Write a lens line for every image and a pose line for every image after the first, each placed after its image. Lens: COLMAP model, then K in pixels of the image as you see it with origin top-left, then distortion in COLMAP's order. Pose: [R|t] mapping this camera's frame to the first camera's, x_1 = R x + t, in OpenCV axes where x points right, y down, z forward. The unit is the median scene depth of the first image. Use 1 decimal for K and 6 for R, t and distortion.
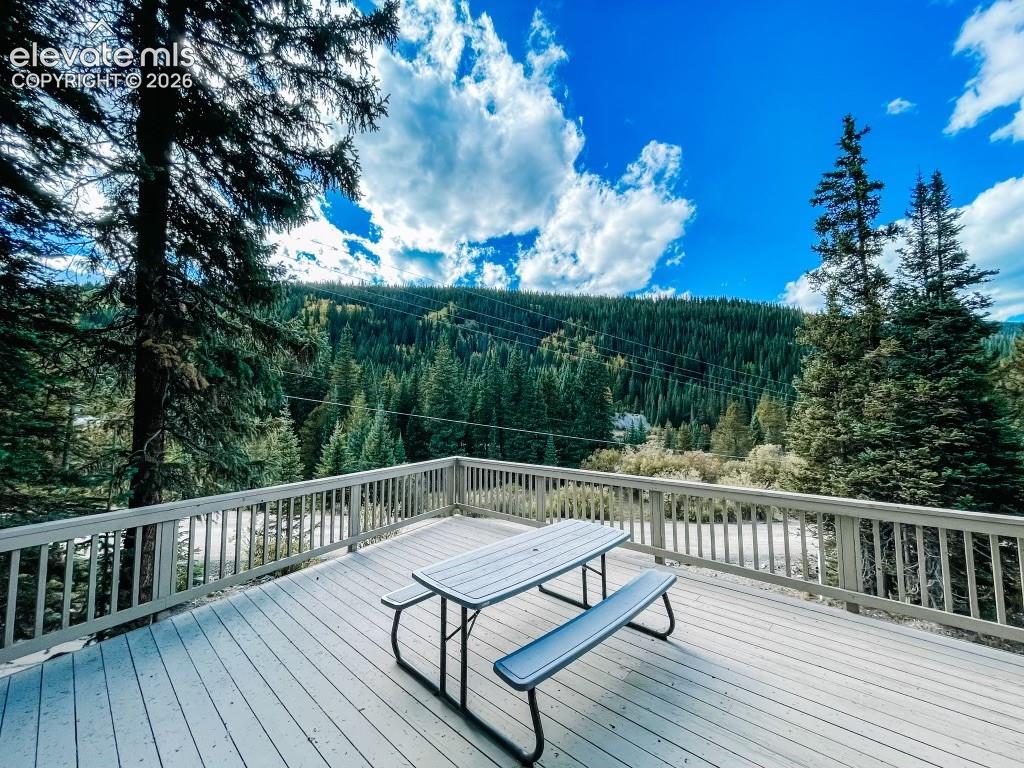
lens RADIAL K [[411.4, 0, 513.2], [0, 411.4, 385.0], [0, 0, 1]] dist [-0.001703, -0.000760]
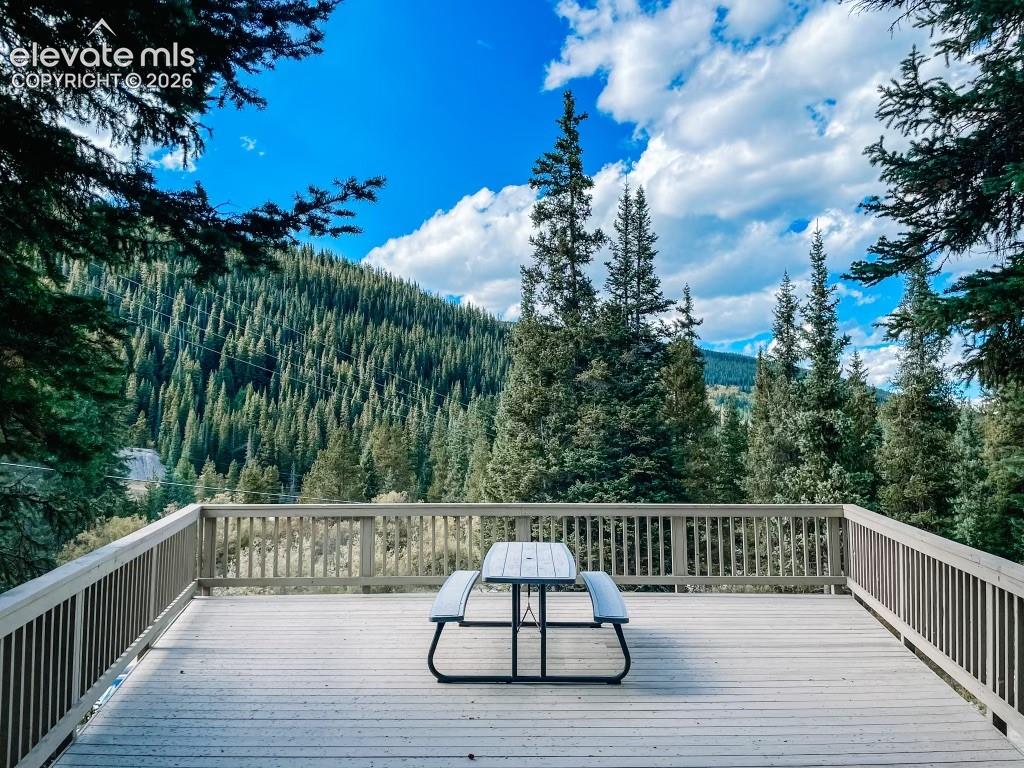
lens RADIAL K [[765.5, 0, 509.7], [0, 765.5, 381.9], [0, 0, 1]] dist [0.110869, -0.138586]
pose [[0.737101, 0.056486, 0.673418, -0.328765], [-0.046855, 0.998374, -0.032457, 0.001306], [-0.674156, -0.007629, 0.738550, -0.109769]]
